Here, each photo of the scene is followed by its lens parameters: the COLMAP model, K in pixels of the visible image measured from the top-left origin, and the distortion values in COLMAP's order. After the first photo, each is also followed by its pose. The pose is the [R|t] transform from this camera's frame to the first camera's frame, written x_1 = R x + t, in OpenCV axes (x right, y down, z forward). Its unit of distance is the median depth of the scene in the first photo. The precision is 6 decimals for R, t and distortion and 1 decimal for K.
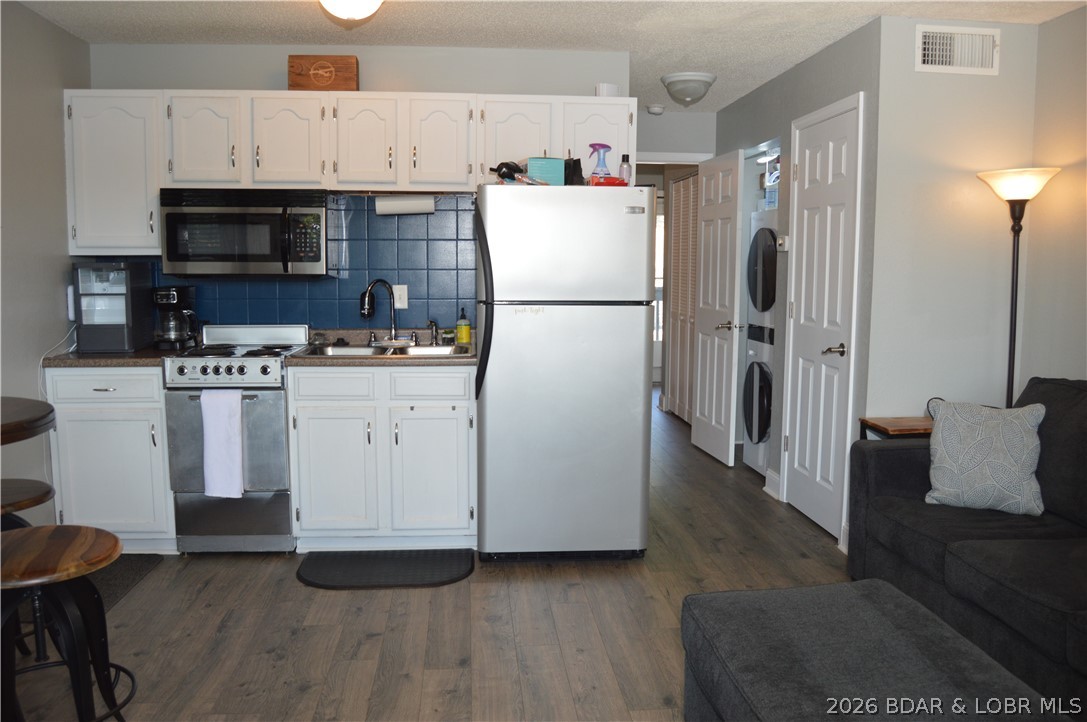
lens RADIAL K [[870.7, 0, 540.8], [0, 870.7, 362.5], [0, 0, 1]] dist [-0.085726, 0.025317]
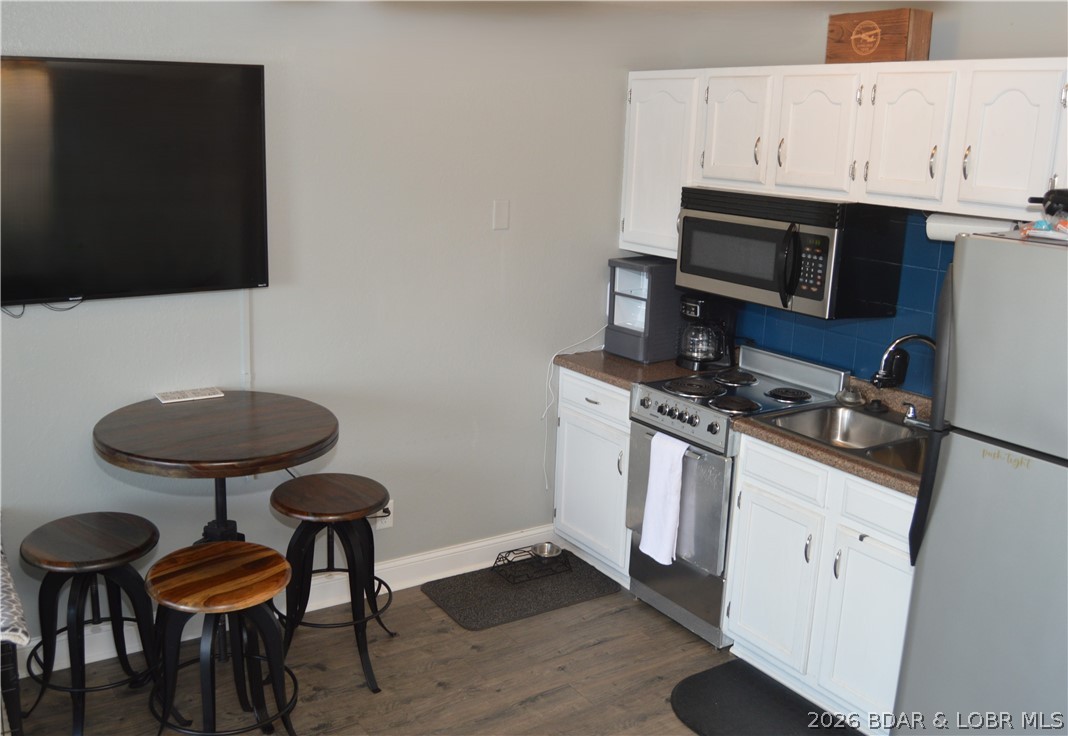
lens RADIAL K [[976.4, 0, 475.3], [0, 976.4, 341.4], [0, 0, 1]] dist [-0.076268, 0.000000]
pose [[0.445900, 0.198217, -0.872859, 0.357341], [-0.124537, 0.979425, 0.158798, -0.186623], [0.886377, 0.037895, 0.461411, 0.379915]]
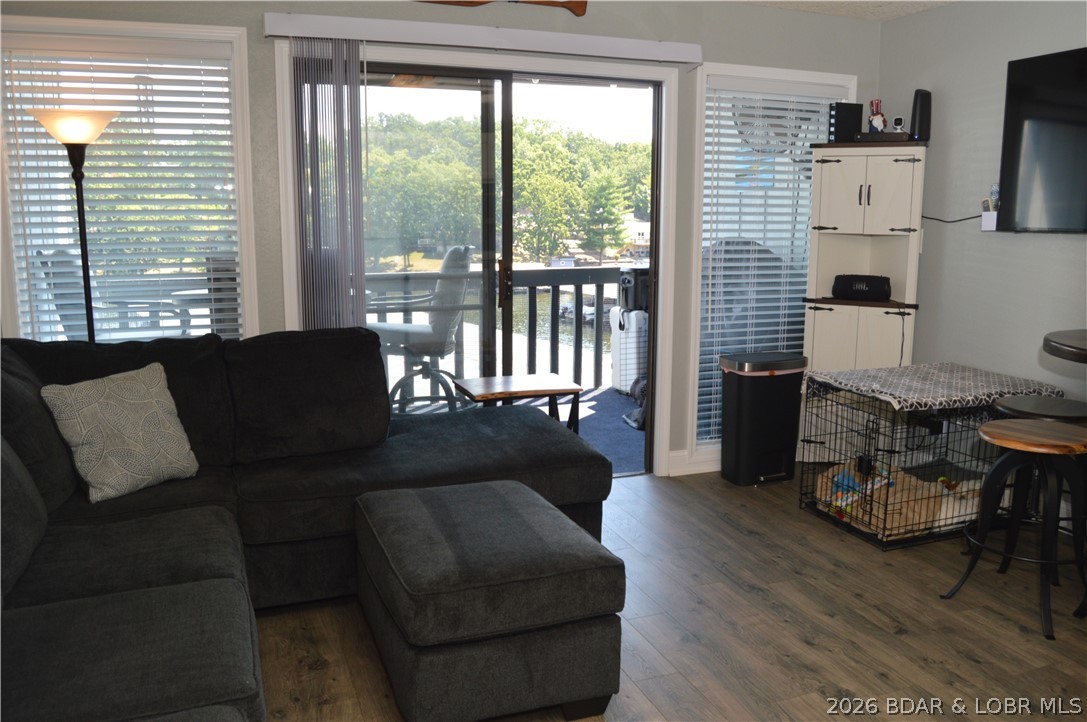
lens RADIAL K [[870.7, 0, 546.5], [0, 870.7, 359.9], [0, 0, 1]] dist [-0.085726, 0.025317]
pose [[-0.960849, 0.038803, -0.274342, 0.318779], [-0.039275, 0.961072, 0.273491, -0.137845], [0.274275, 0.273558, -0.921921, 1.126330]]
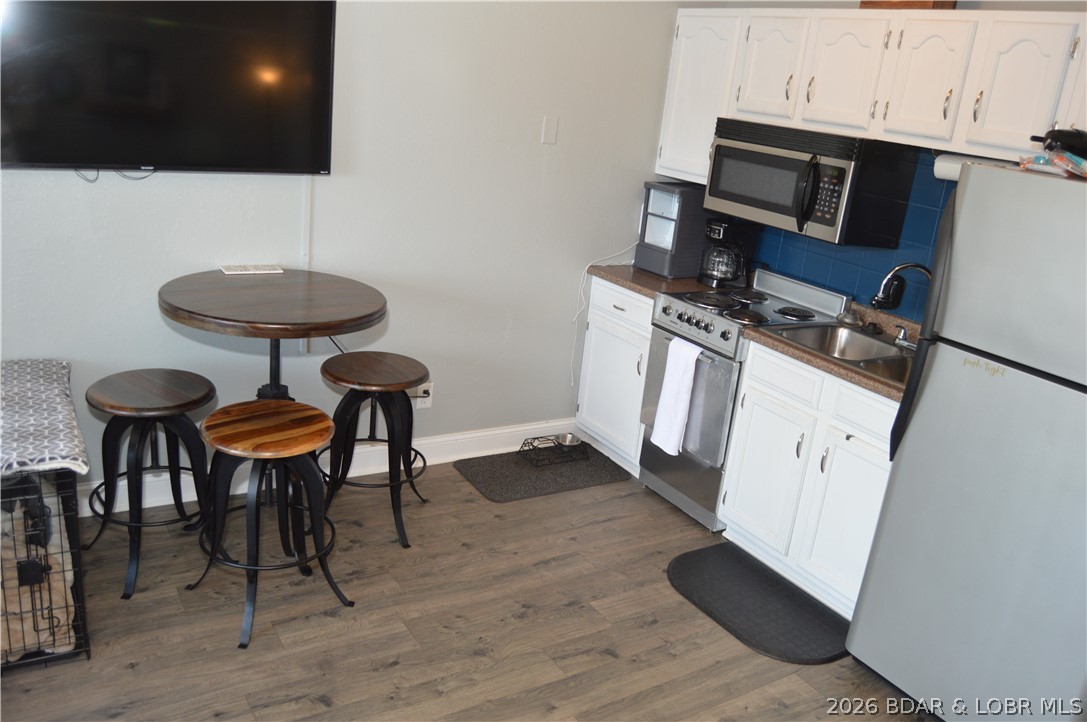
lens RADIAL K [[870.7, 0, 554.9], [0, 870.7, 368.0], [0, 0, 1]] dist [-0.085726, 0.025317]
pose [[0.464300, 0.318127, -0.826571, 0.353097], [-0.205051, 0.946519, 0.249111, -0.146682], [0.861614, 0.053827, 0.504702, 0.393367]]
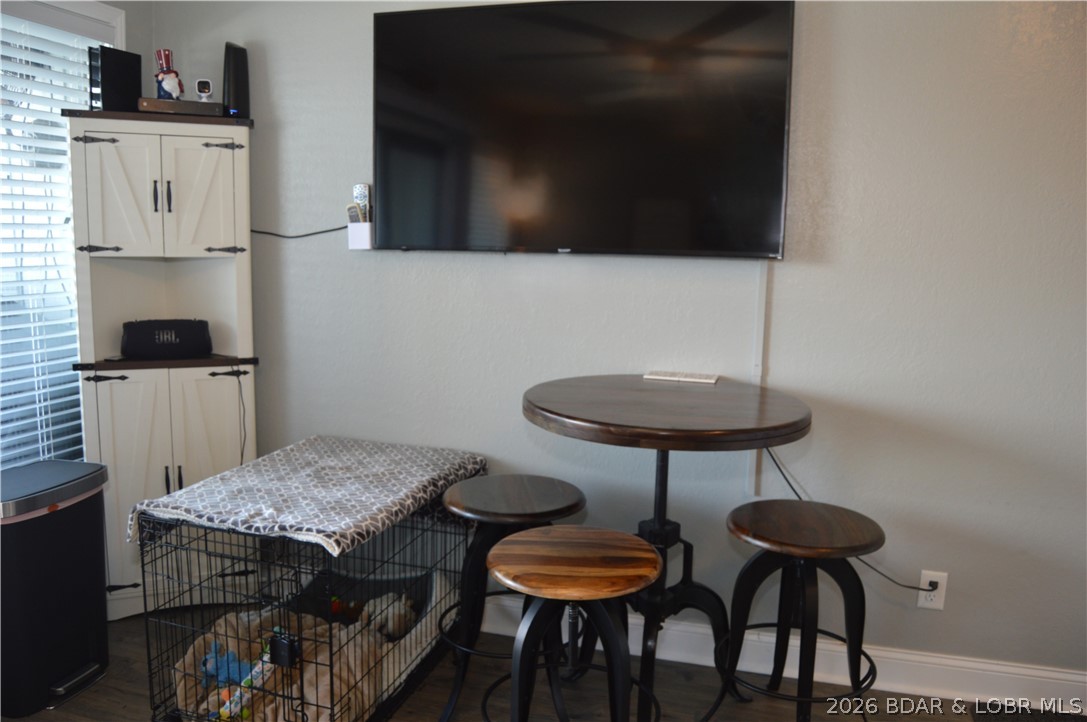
lens RADIAL K [[870.7, 0, 550.8], [0, 870.7, 355.2], [0, 0, 1]] dist [-0.085726, 0.025317]
pose [[-0.357954, 0.122086, -0.925724, 0.158410], [-0.128965, 0.975450, 0.178511, -0.092590], [0.924790, 0.183284, -0.333421, 0.695219]]
